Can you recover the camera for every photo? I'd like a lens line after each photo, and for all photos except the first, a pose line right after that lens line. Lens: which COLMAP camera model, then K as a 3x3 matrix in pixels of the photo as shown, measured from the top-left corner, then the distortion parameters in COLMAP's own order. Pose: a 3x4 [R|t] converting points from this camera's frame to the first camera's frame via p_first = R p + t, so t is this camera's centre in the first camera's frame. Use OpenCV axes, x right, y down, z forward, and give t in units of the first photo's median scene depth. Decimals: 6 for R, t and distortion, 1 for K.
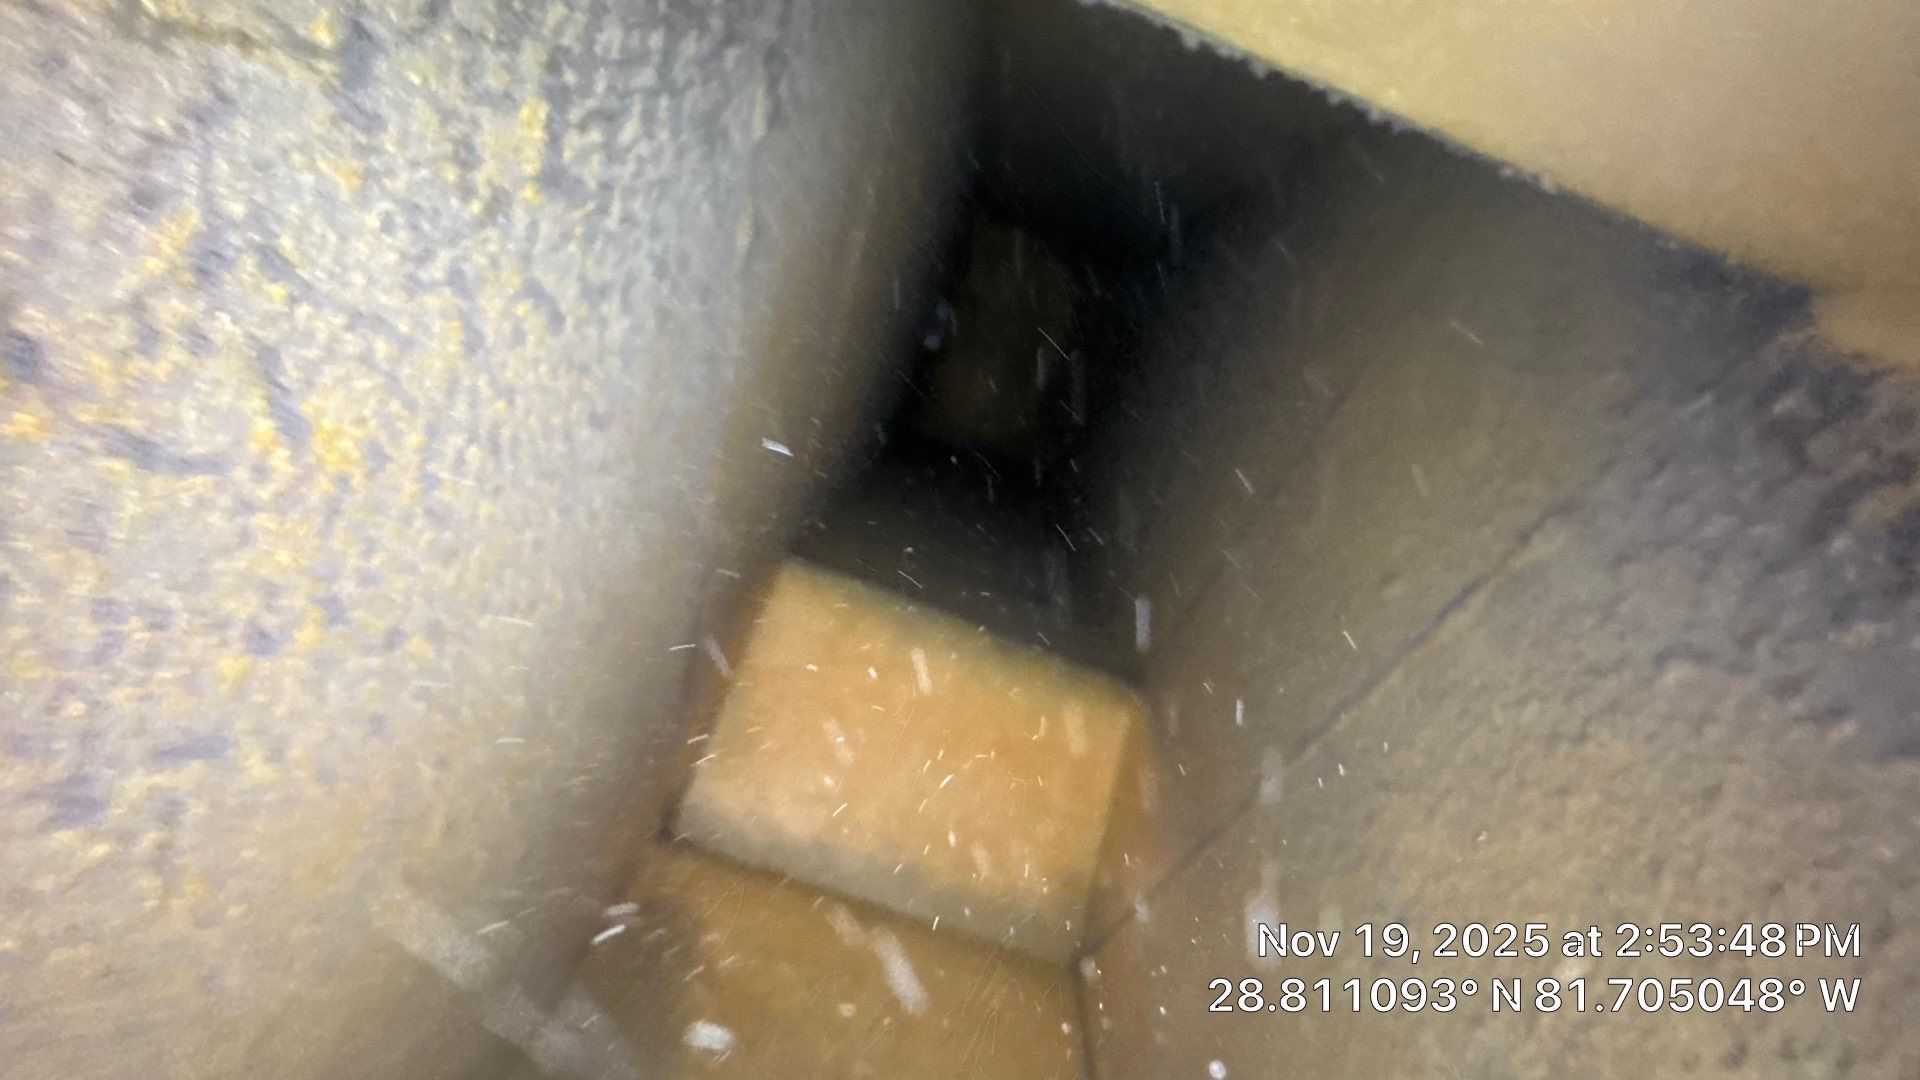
lens RADIAL K [[776.8, 0, 960.8], [0, 776.8, 541.5], [0, 0, 1]] dist [-0.003818, 0.001249]
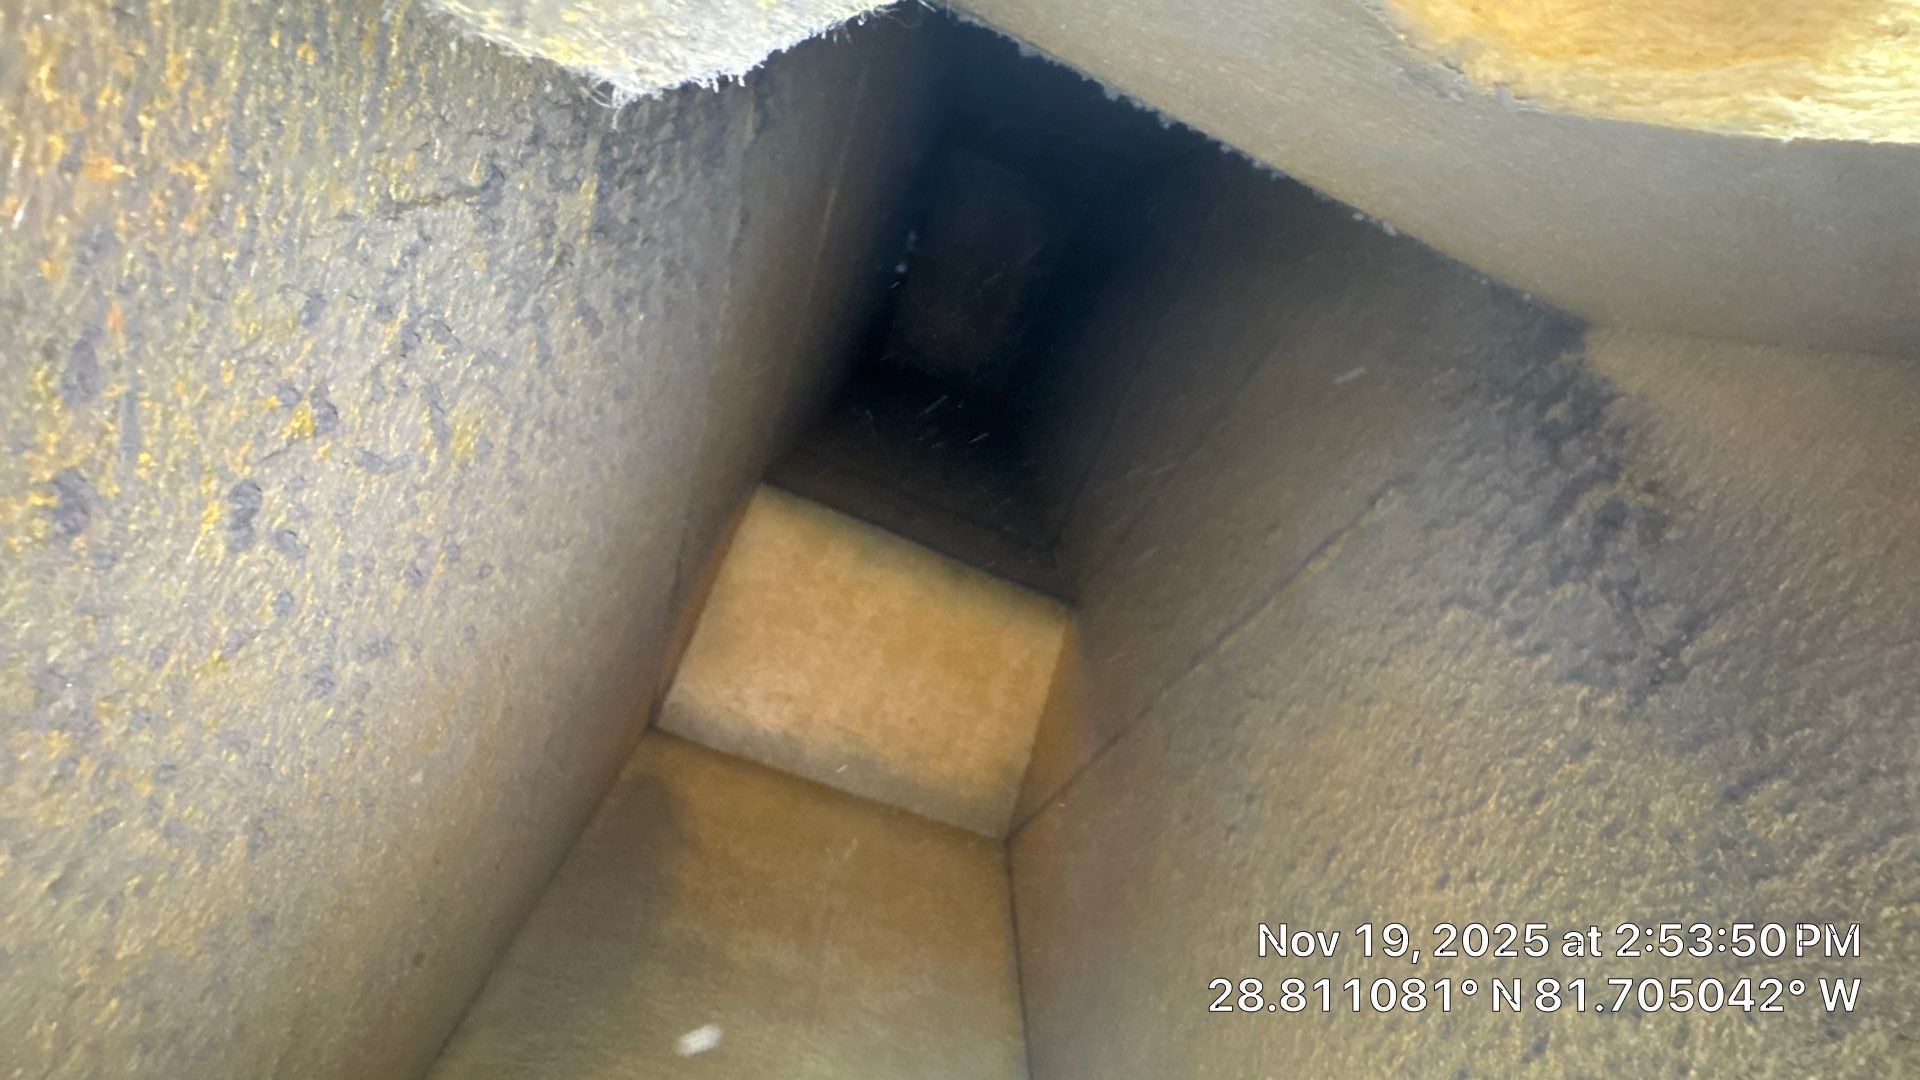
lens RADIAL K [[776.8, 0, 959.0], [0, 776.8, 540.0], [0, 0, 1]] dist [-0.003818, 0.001249]
pose [[0.998639, 0.028959, 0.043384, 0.027851], [-0.033574, 0.993394, 0.109729, -0.082391], [-0.039920, -0.111036, 0.993014, -0.293986]]
